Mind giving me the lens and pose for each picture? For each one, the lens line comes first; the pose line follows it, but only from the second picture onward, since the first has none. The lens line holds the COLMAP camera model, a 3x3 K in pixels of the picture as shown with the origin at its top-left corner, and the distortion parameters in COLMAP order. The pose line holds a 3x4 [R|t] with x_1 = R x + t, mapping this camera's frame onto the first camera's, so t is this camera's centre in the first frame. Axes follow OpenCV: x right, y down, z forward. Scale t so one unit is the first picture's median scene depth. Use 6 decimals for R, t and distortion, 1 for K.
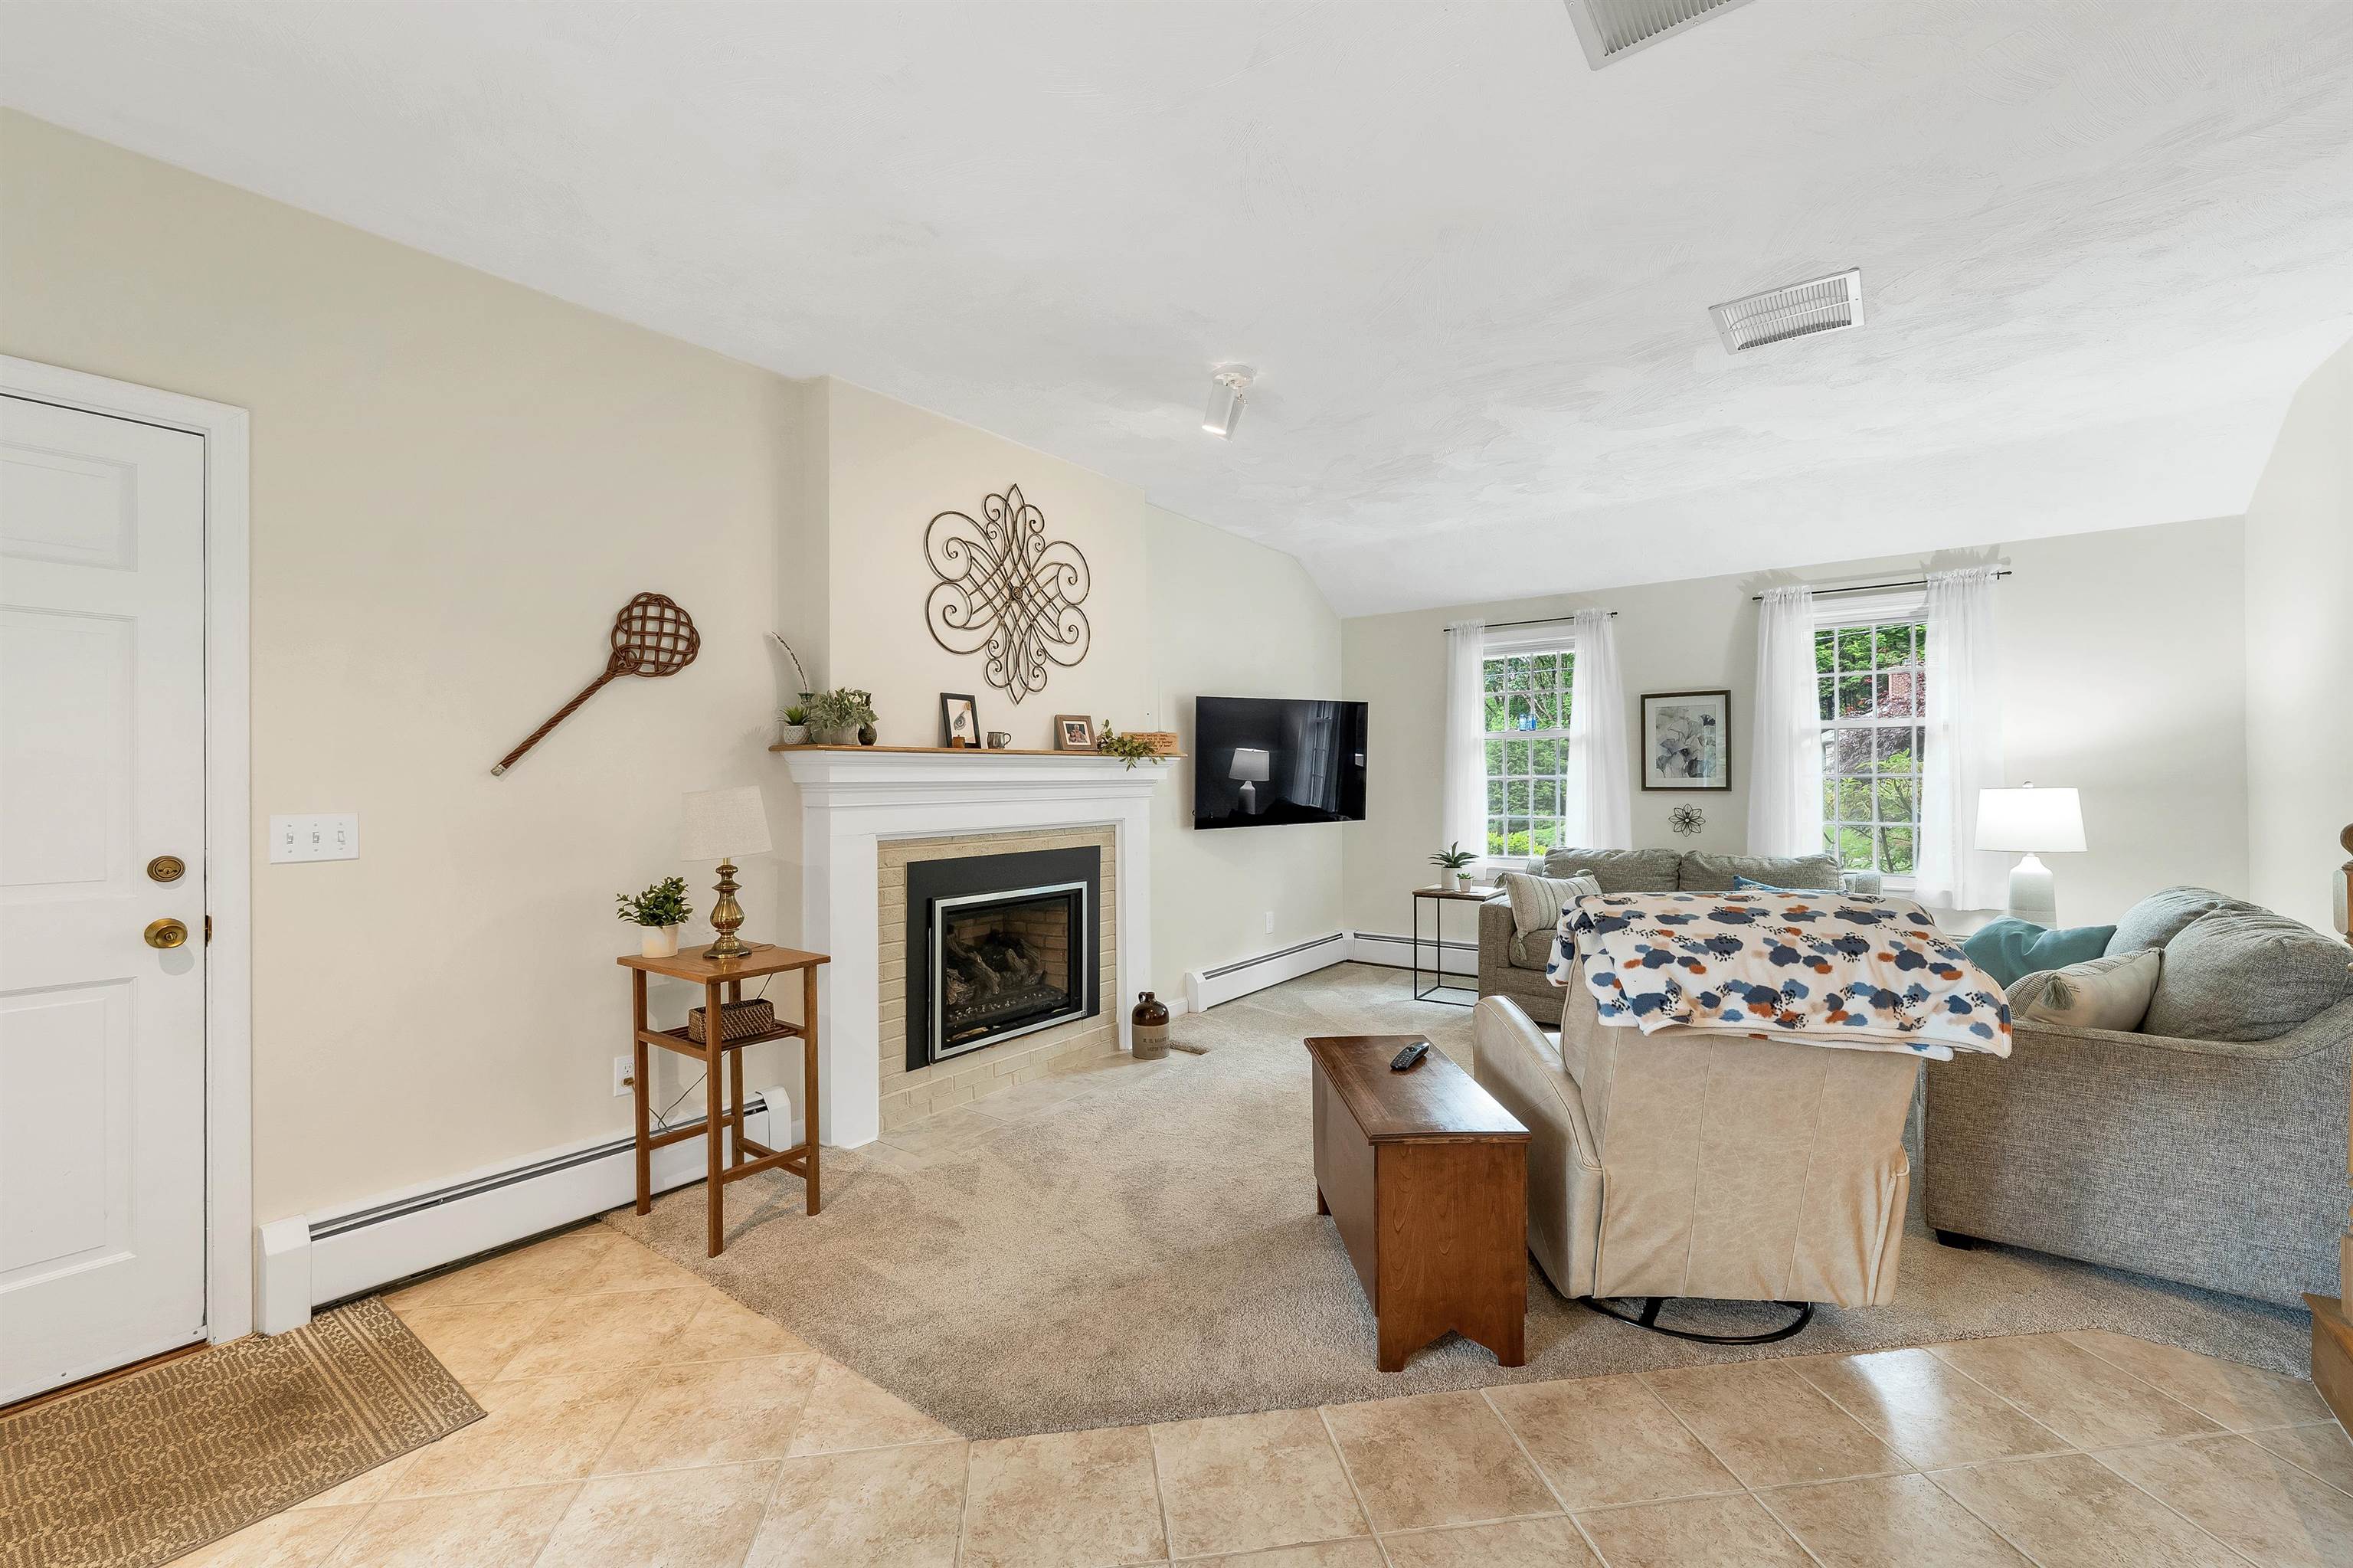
lens RADIAL K [[970.6, 0, 1176.1], [0, 970.6, 768.7], [0, 0, 1]] dist [0.000165, -0.000022]
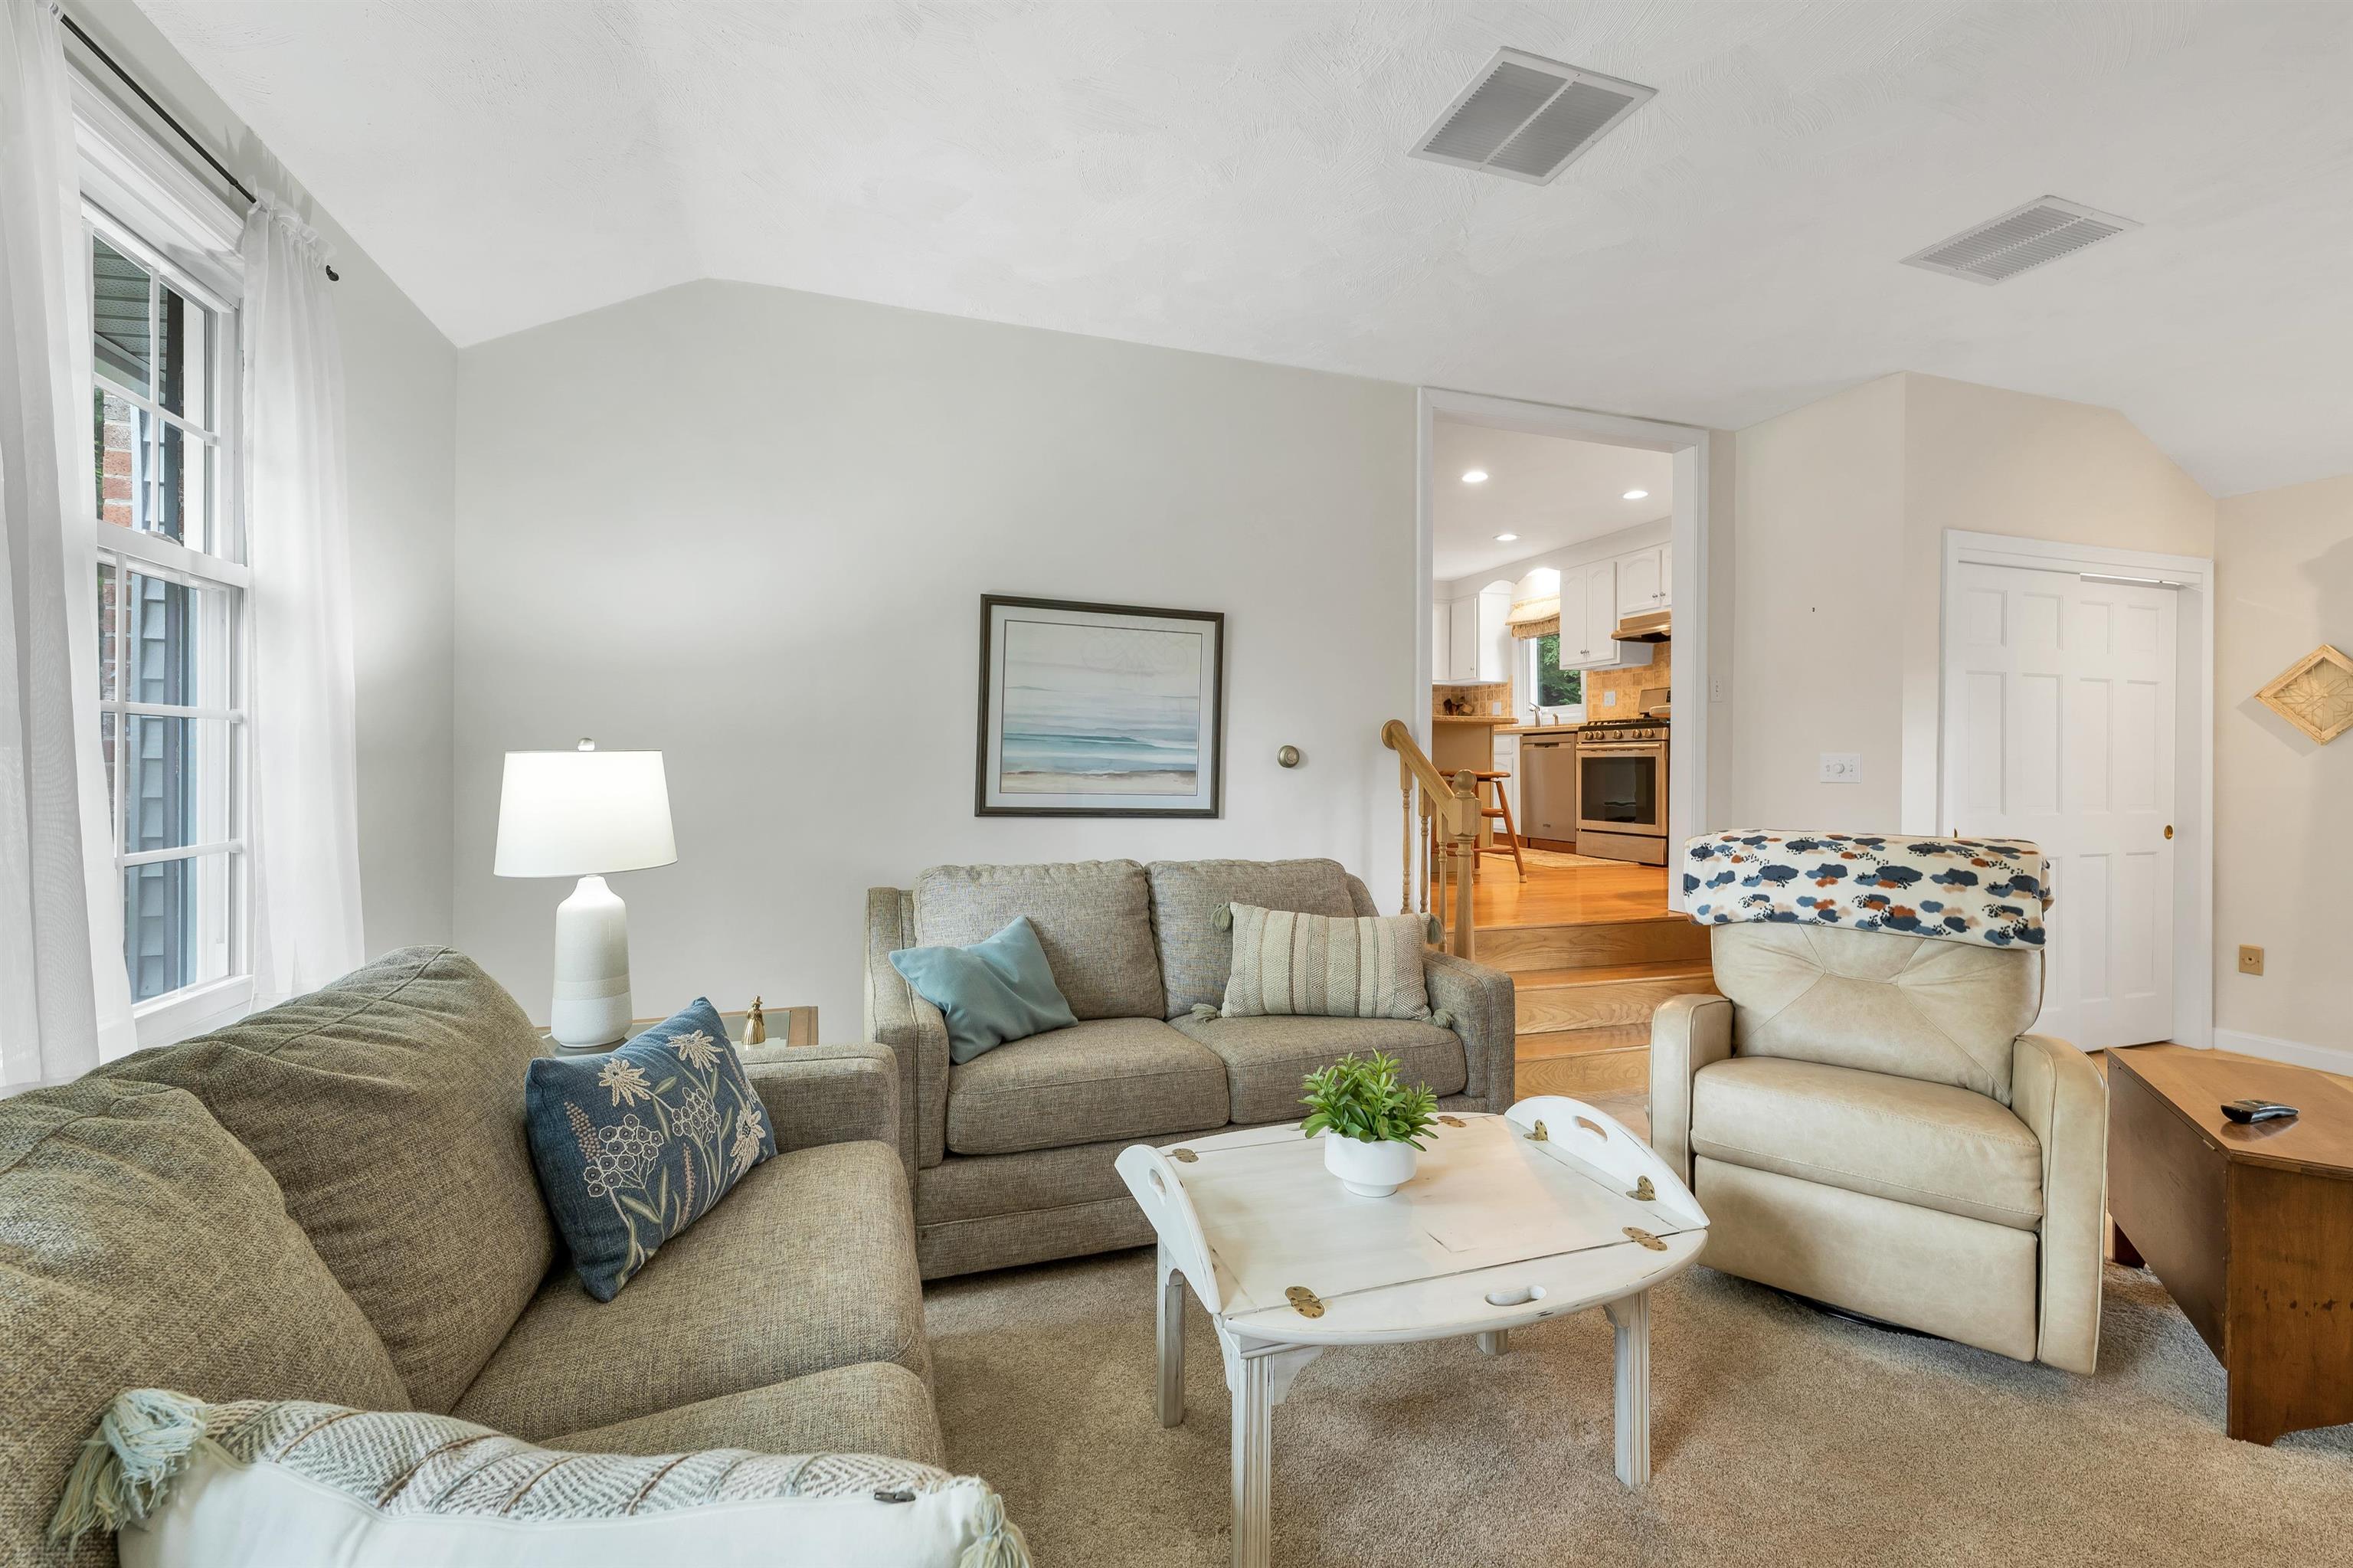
lens RADIAL K [[975.9, 0, 1172.1], [0, 975.9, 761.6], [0, 0, 1]] dist [-0.001158, -0.000116]
pose [[-0.822700, 0.002317, 0.568471, 0.312468], [-0.005504, 0.999912, -0.012040, 0.030354], [-0.568449, -0.013034, -0.822615, 1.299903]]
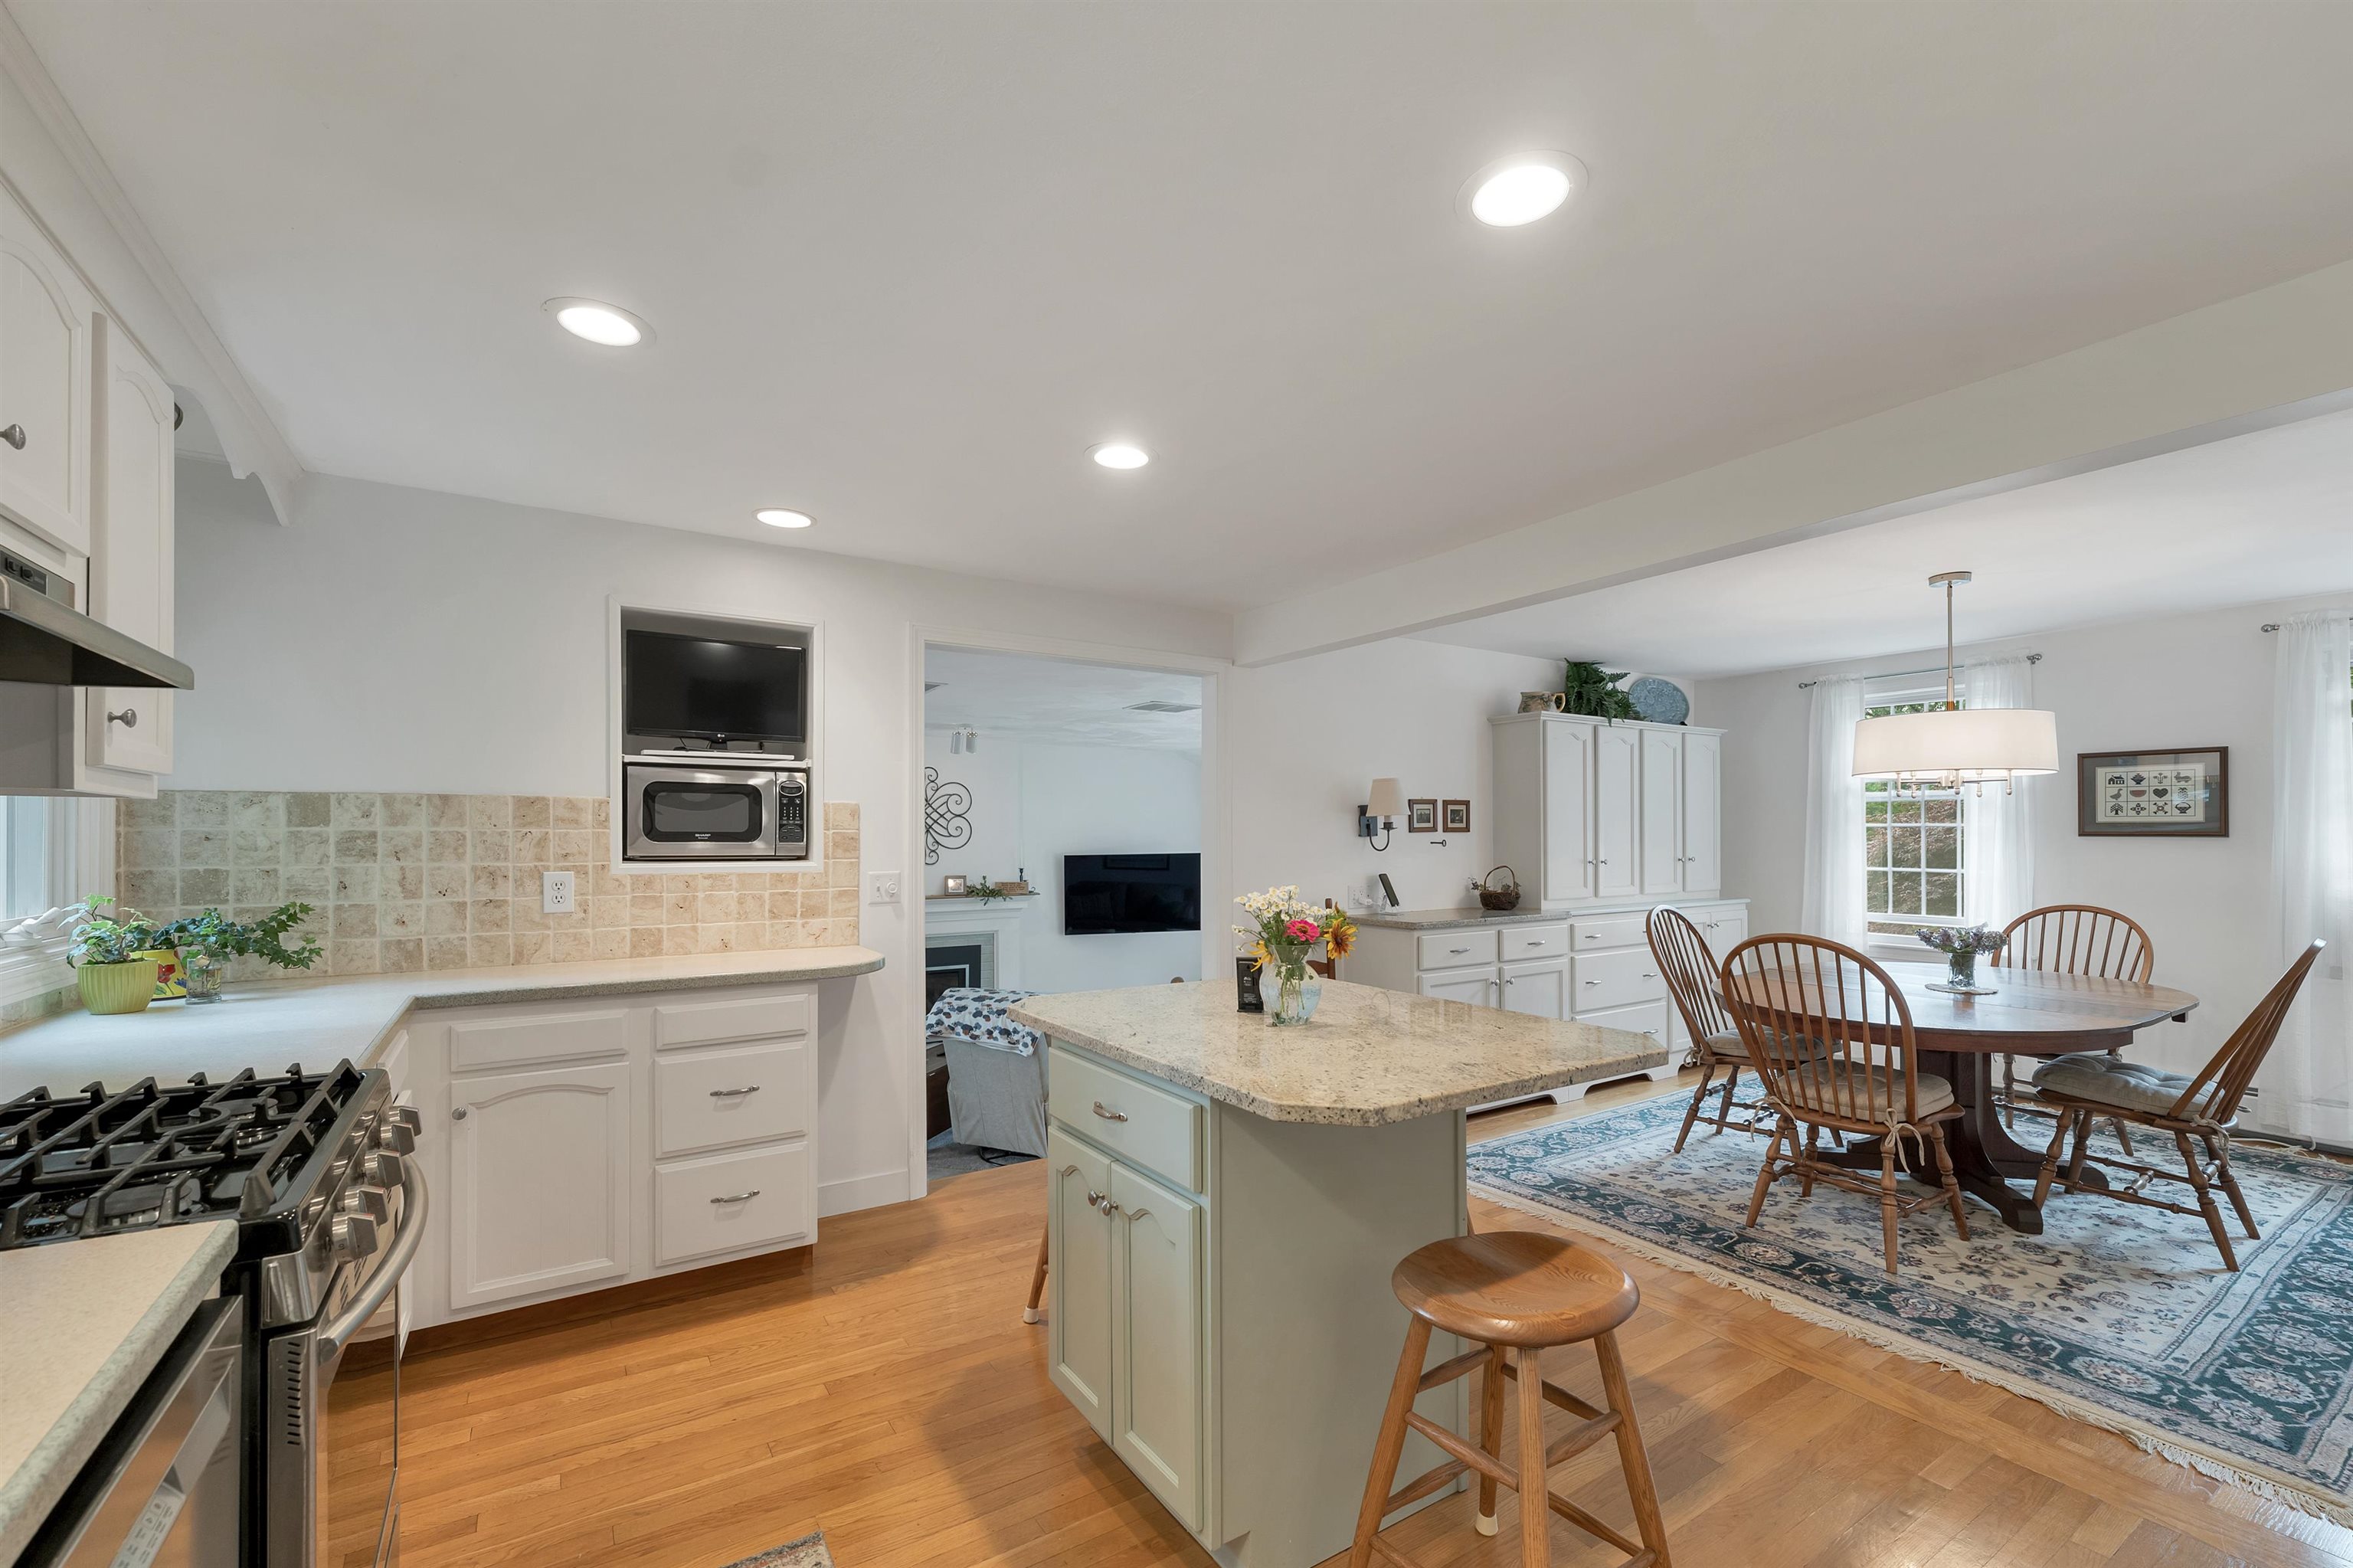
lens RADIAL K [[986.2, 0, 1167.3], [0, 986.2, 830.9], [0, 0, 1]] dist [0.000917, -0.000326]
pose [[0.934980, 0.005575, -0.354656, 0.996635], [-0.004563, 0.999983, 0.003689, -0.157973], [0.354670, -0.001831, 0.934990, -0.662222]]
